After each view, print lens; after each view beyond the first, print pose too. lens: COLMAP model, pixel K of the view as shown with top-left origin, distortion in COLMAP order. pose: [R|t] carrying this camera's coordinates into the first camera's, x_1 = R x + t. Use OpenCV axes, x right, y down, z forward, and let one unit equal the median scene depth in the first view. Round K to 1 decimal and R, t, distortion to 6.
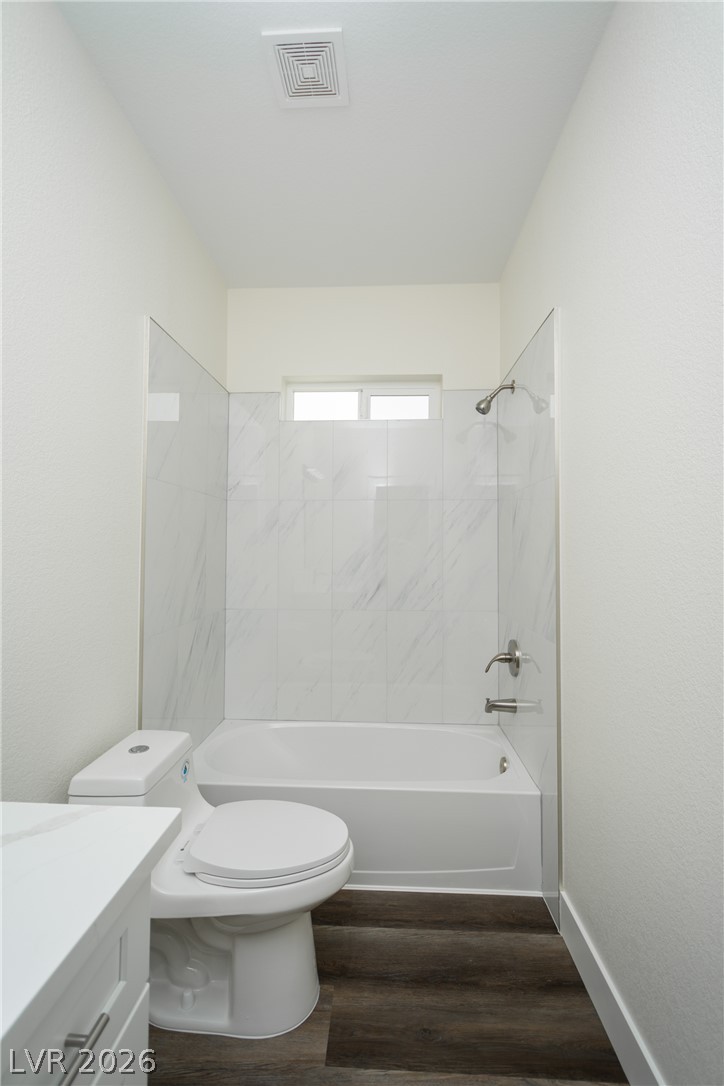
lens RADIAL K [[482.2, 0, 358.8], [0, 482.2, 538.7], [0, 0, 1]] dist [0.007653, -0.000165]
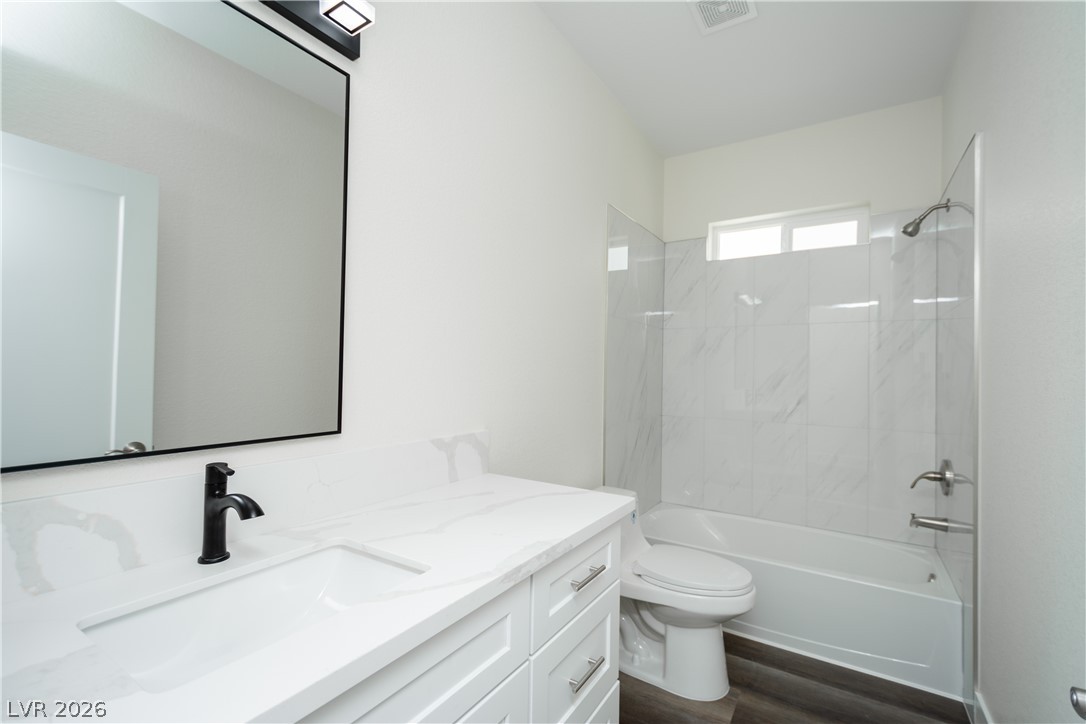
lens RADIAL K [[482.2, 0, 560.4], [0, 482.2, 357.3], [0, 0, 1]] dist [0.007653, -0.000165]
pose [[0.885582, -0.003062, -0.464473, 0.082664], [-0.004043, 0.999890, -0.014300, 0.015609], [0.464465, 0.014542, 0.885472, -0.267009]]
